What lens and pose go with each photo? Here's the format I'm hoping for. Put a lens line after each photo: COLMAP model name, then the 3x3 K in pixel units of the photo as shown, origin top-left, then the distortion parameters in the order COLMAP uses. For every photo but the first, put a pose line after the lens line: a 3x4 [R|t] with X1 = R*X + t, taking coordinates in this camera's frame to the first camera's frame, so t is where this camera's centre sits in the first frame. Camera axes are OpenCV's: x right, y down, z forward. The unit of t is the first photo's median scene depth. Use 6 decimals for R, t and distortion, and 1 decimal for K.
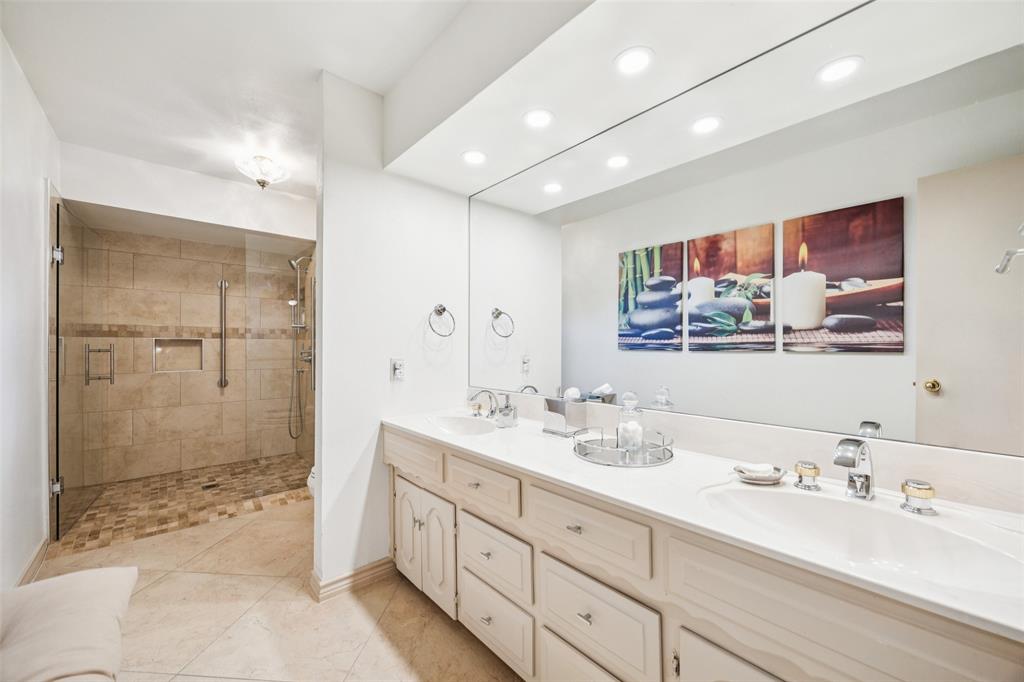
lens RADIAL K [[389.0, 0, 516.0], [0, 389.0, 344.7], [0, 0, 1]] dist [-0.001879, -0.000172]
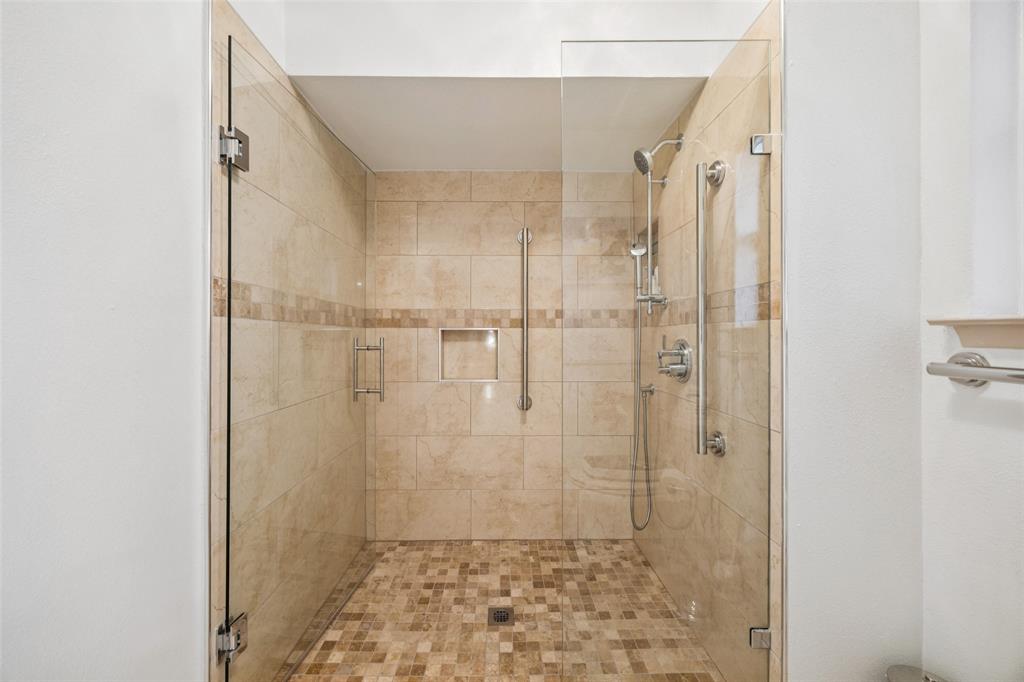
lens RADIAL K [[389.0, 0, 516.0], [0, 389.0, 344.7], [0, 0, 1]] dist [-0.001879, -0.000172]
pose [[0.766205, 0.008624, -0.642538, -0.411081], [0.000572, 0.999900, 0.014103, 0.001034], [0.642596, -0.011173, 0.766124, 0.576081]]
